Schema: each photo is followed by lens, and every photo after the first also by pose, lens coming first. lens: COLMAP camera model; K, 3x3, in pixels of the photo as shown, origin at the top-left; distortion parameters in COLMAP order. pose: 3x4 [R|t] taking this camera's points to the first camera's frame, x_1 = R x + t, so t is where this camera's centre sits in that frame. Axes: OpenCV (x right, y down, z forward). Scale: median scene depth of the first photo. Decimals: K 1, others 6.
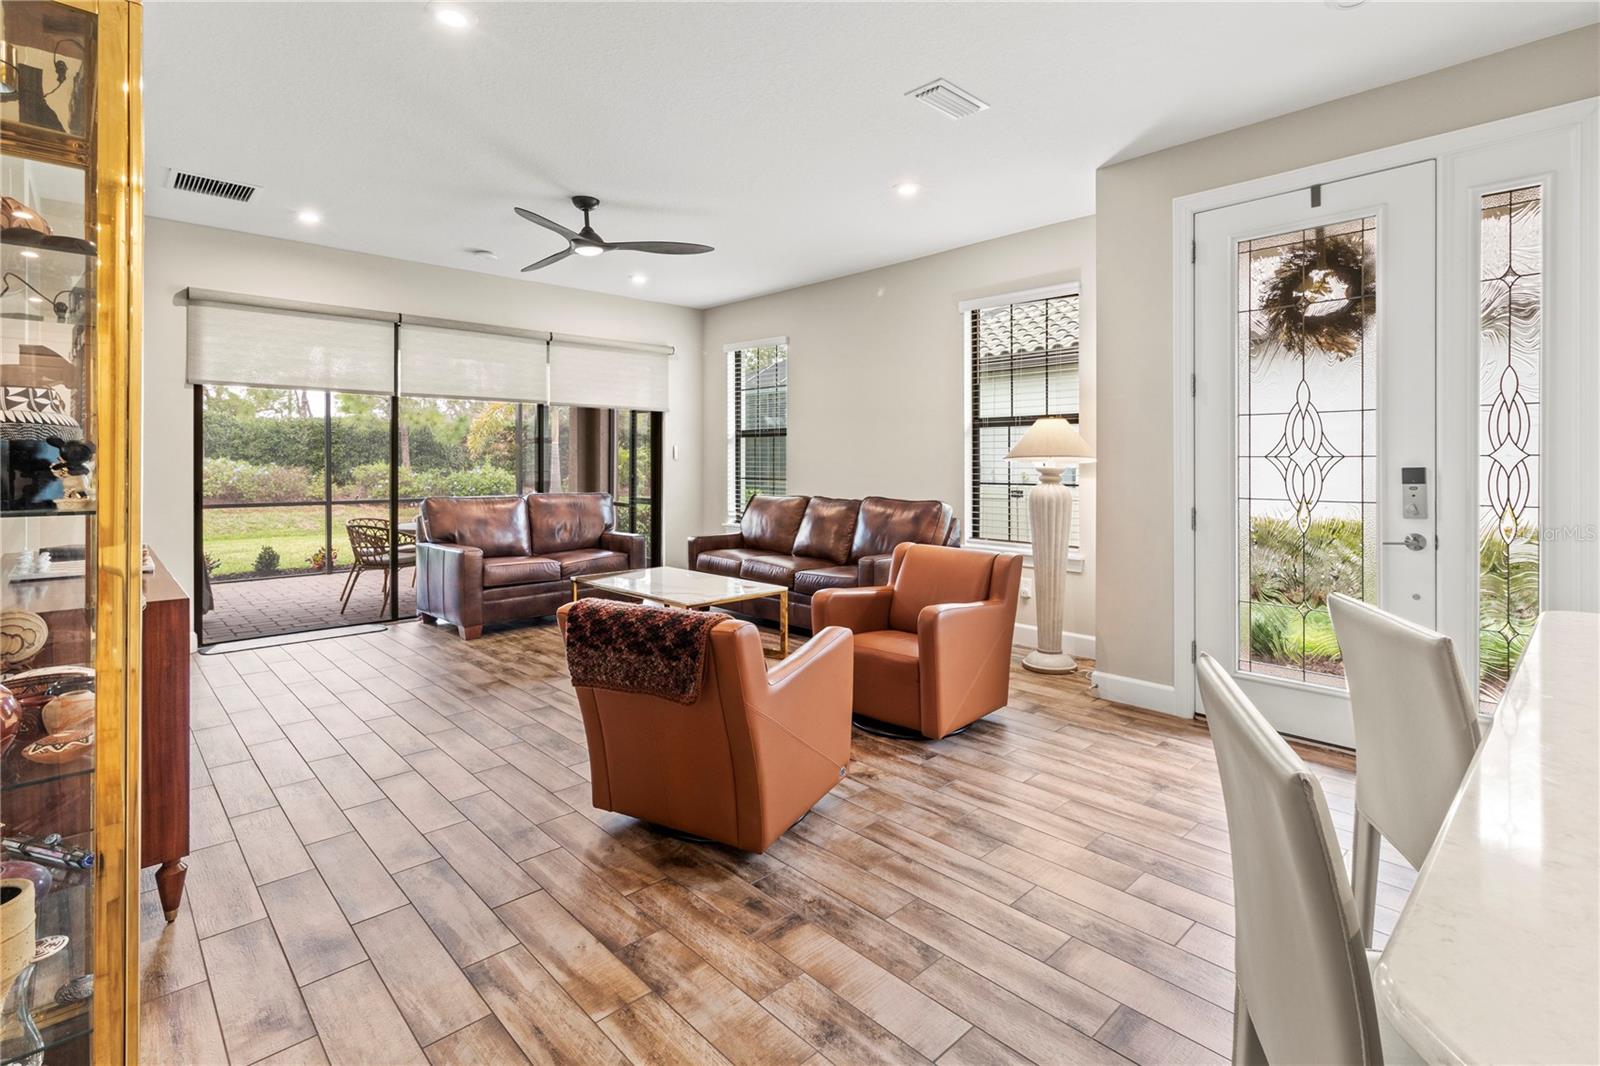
lens RADIAL K [[752.7, 0, 826.3], [0, 752.7, 468.7], [0, 0, 1]] dist [0.000476, 0.000178]
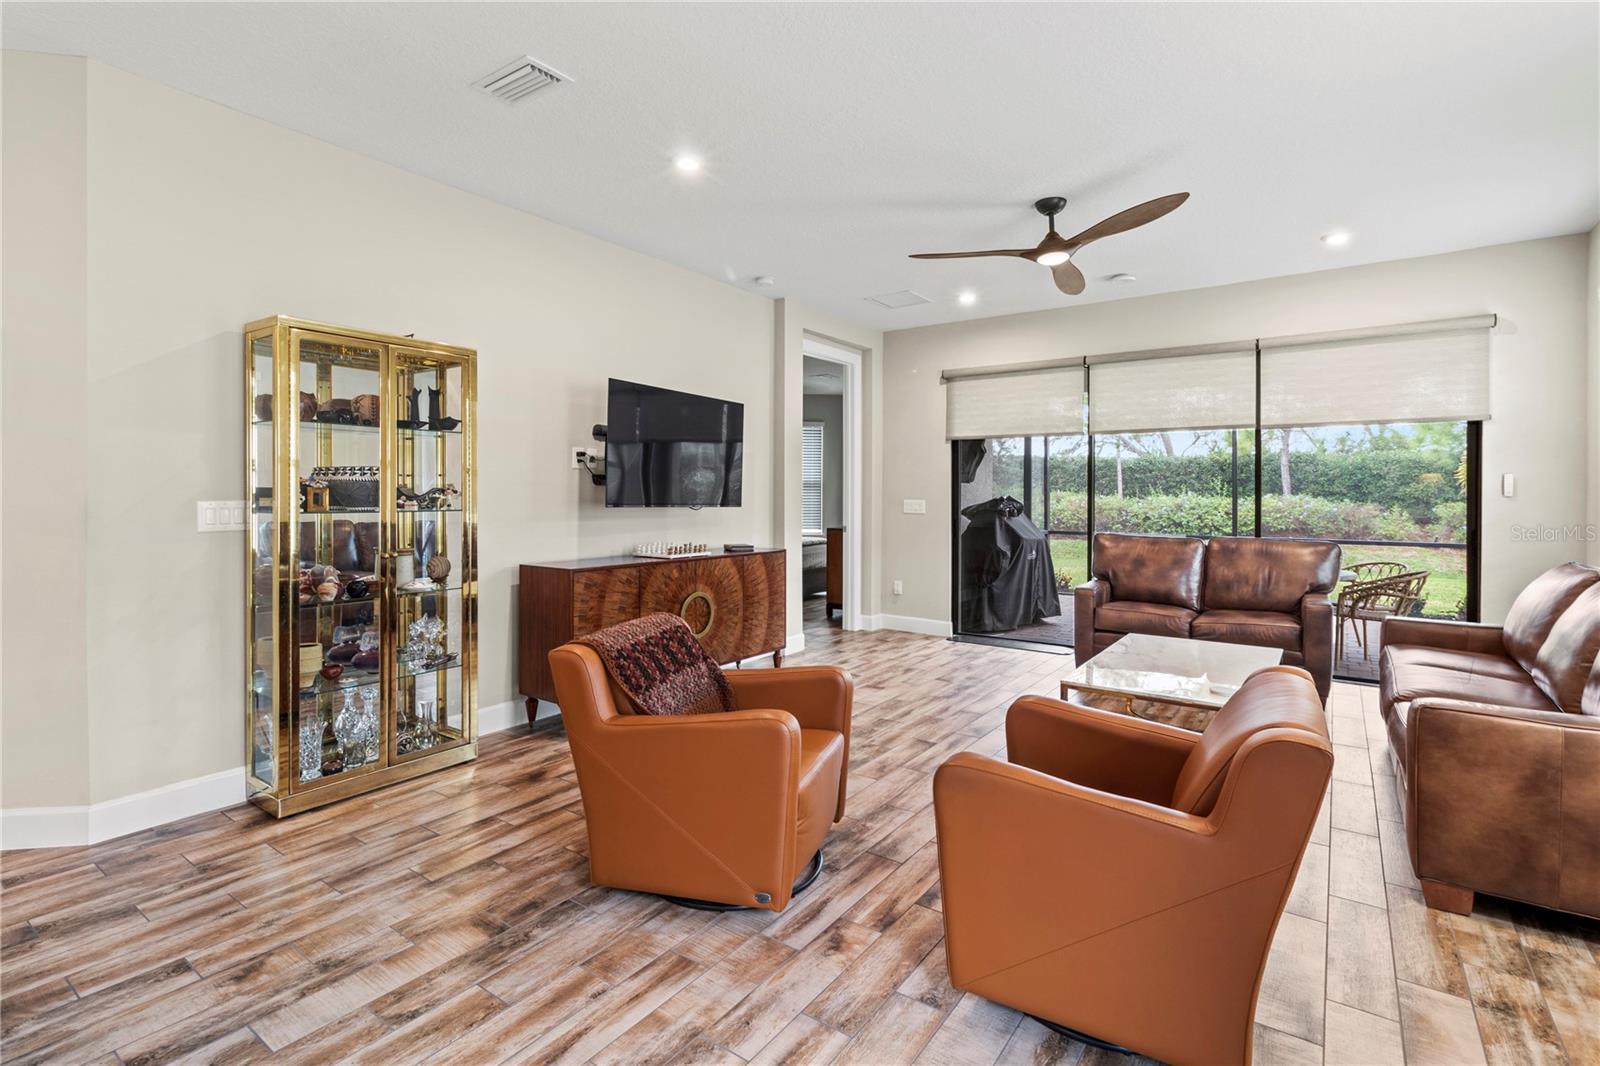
lens RADIAL K [[739.7, 0, 817.4], [0, 739.7, 507.9], [0, 0, 1]] dist [0.000835, 0.000298]
pose [[0.188613, 0.016951, -0.981905, 0.578873], [-0.012884, 0.999808, 0.014785, -0.009044], [0.981967, 0.009862, 0.188795, 0.678275]]
